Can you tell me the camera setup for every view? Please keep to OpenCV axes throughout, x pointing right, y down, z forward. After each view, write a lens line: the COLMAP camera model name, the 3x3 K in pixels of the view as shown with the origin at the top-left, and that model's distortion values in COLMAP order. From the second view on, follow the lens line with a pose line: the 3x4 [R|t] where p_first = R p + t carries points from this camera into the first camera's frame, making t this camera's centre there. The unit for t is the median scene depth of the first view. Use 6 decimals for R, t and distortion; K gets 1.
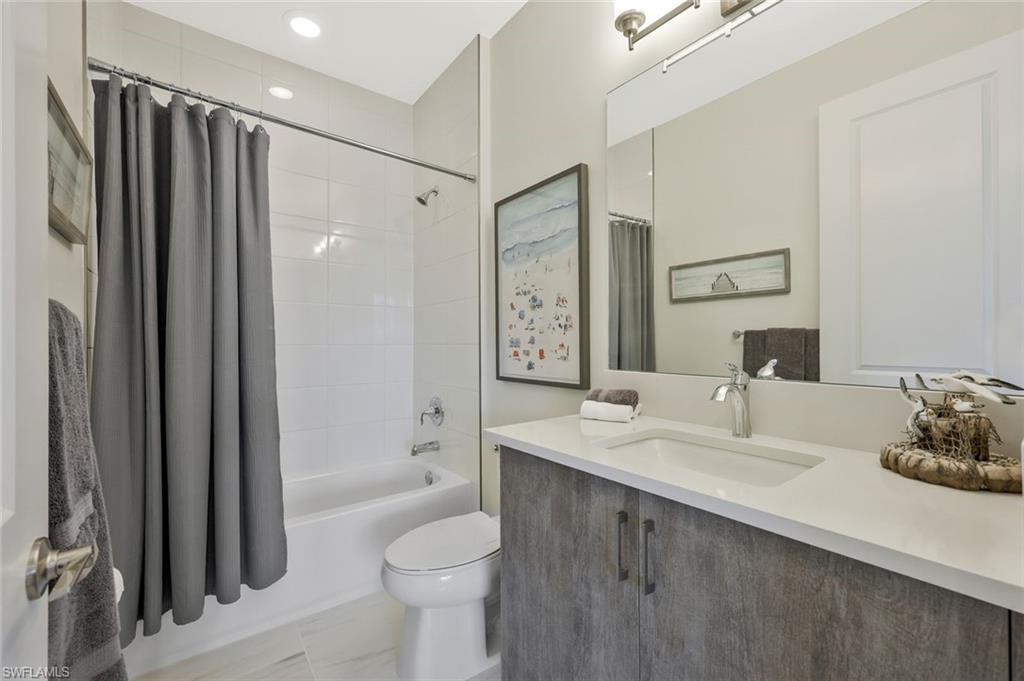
lens RADIAL K [[417.3, 0, 511.0], [0, 417.3, 342.9], [0, 0, 1]] dist [0.001496, 0.000586]
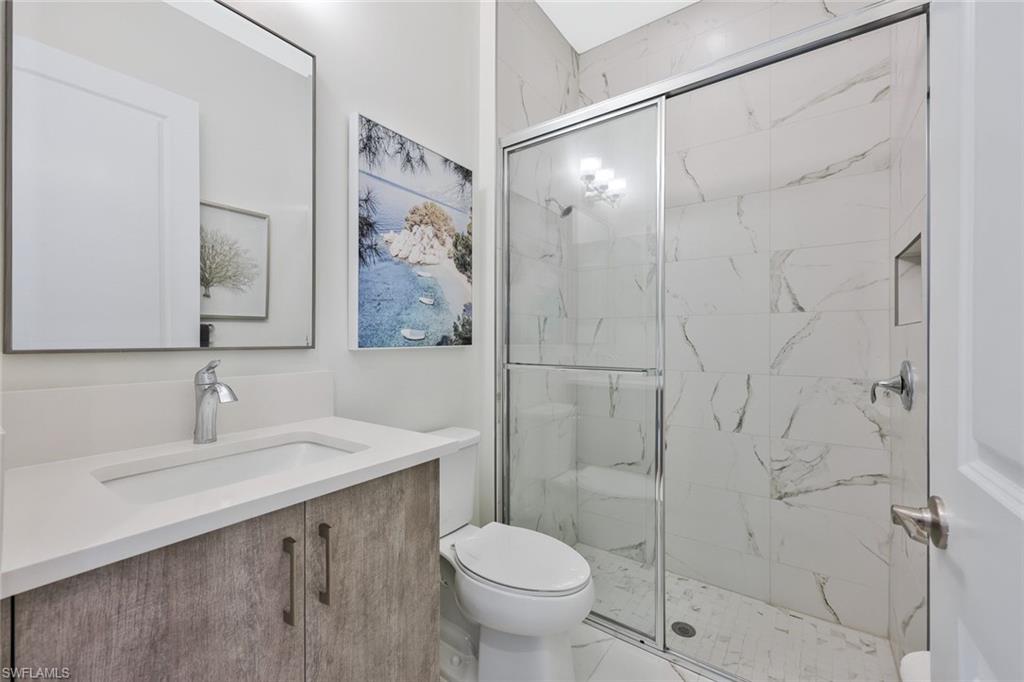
lens RADIAL K [[417.3, 0, 510.0], [0, 417.3, 336.2], [0, 0, 1]] dist [0.001496, 0.000586]
pose [[-0.294055, 0.001586, 0.955787, -0.786534], [0.001410, 0.999998, -0.001226, 0.005304], [-0.955788, 0.000987, -0.294056, 1.013411]]
